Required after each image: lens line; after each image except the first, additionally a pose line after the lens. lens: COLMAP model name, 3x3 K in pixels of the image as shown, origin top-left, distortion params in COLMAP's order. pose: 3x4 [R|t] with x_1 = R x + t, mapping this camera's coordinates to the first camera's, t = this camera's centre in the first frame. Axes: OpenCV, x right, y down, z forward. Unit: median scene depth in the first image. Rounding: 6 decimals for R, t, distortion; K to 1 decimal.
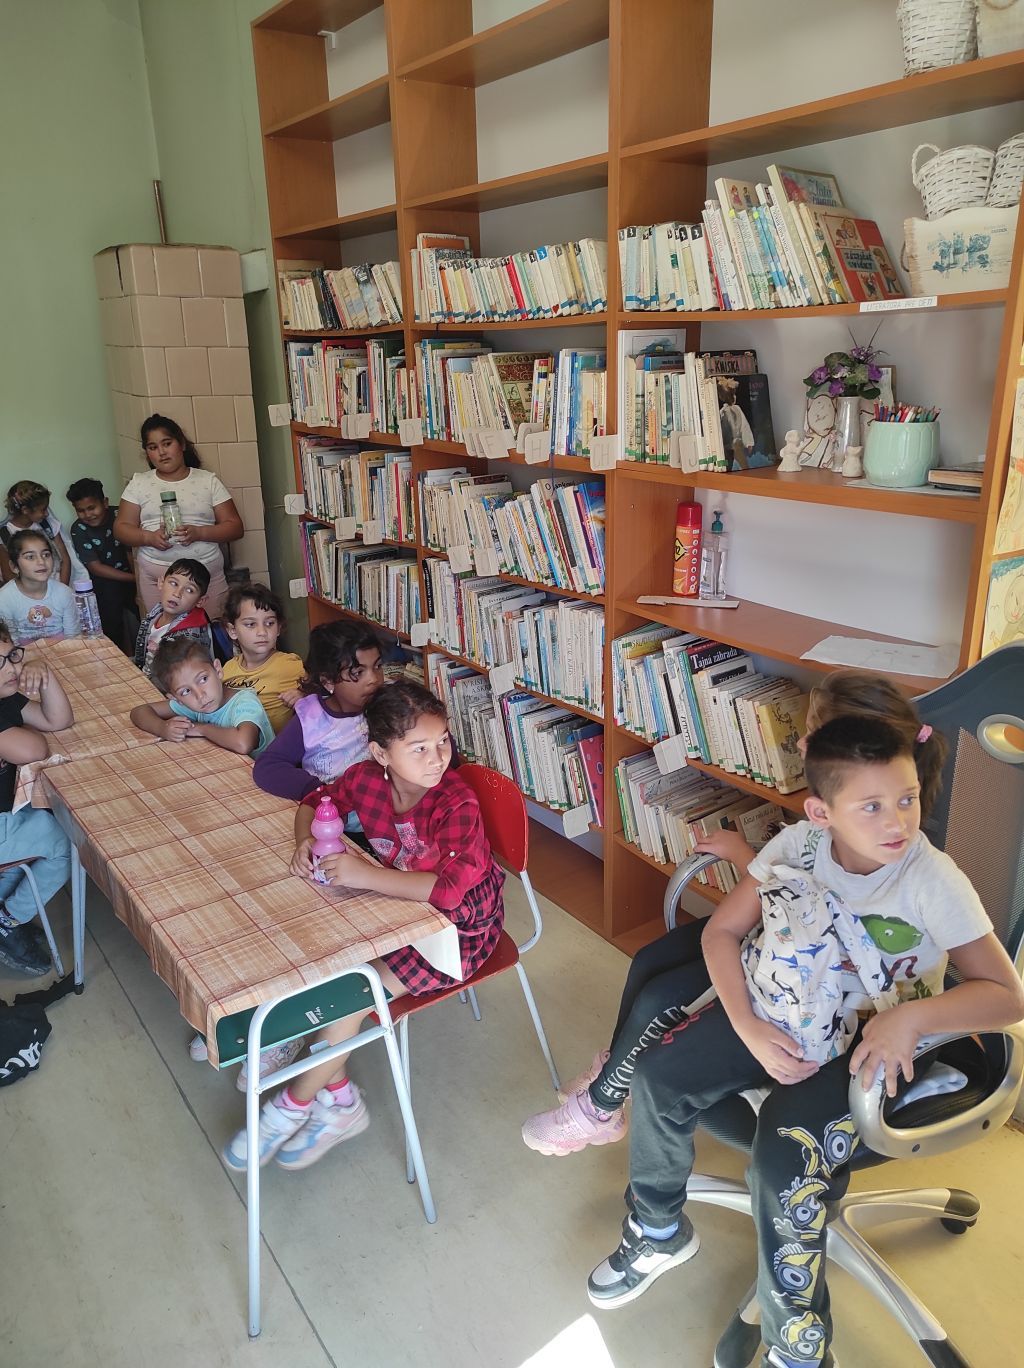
lens RADIAL K [[1014.3, 0, 521.2], [0, 1014.3, 695.3], [0, 0, 1]] dist [0.084428, -0.100070]
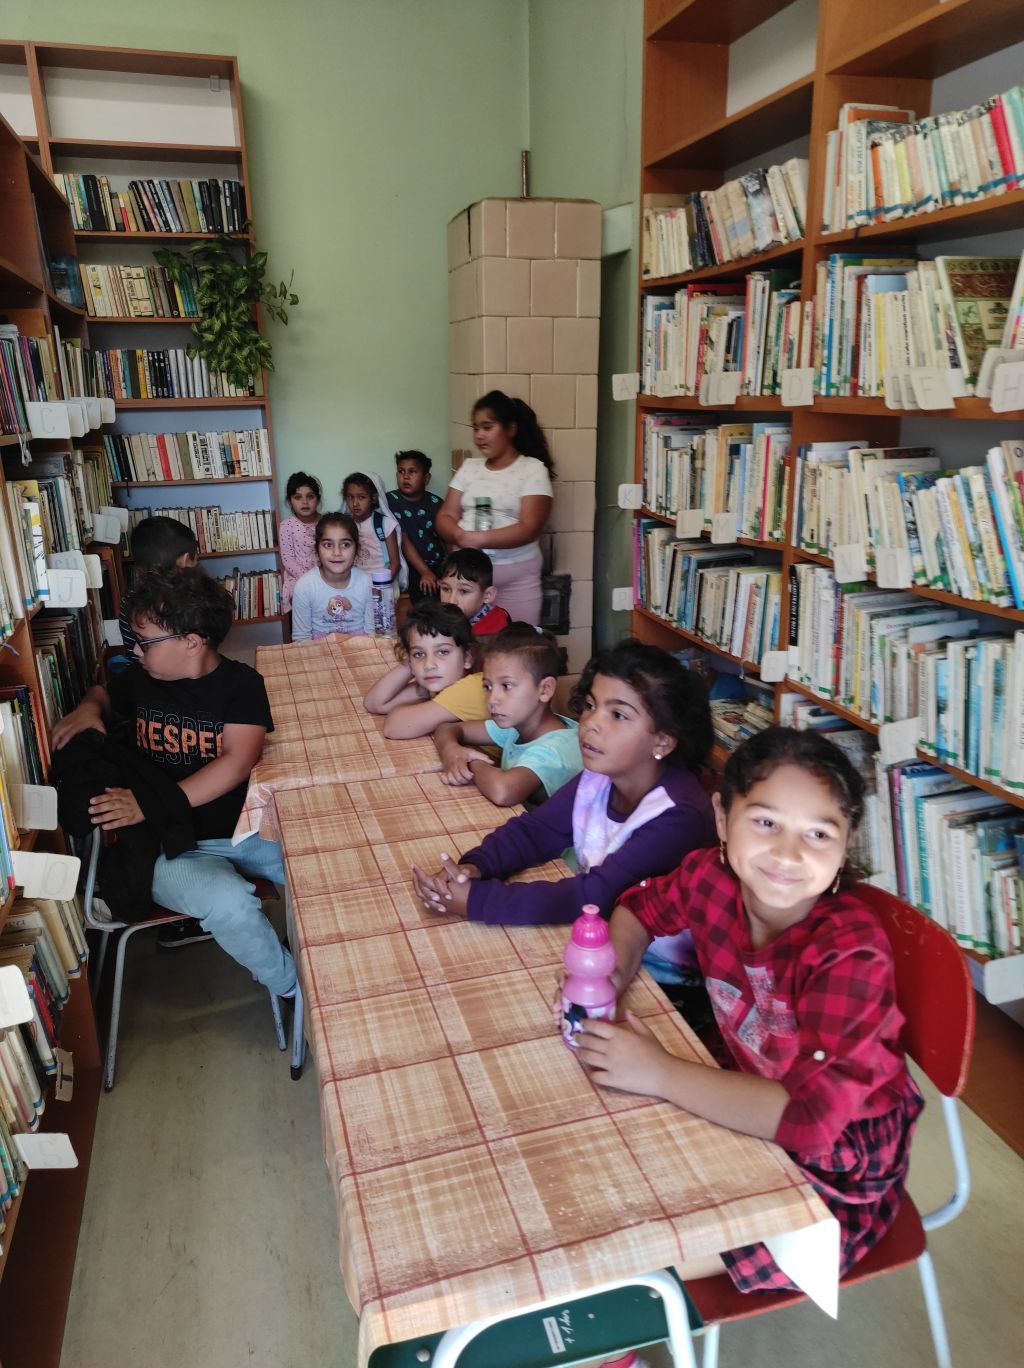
lens RADIAL K [[1005.1, 0, 531.1], [0, 1005.1, 692.7], [0, 0, 1]] dist [0.052188, -0.046734]
pose [[0.949216, 0.100536, -0.298130, -0.052292], [-0.110838, 0.993679, -0.017809, -0.008639], [0.294455, 0.049948, 0.954359, 0.274683]]
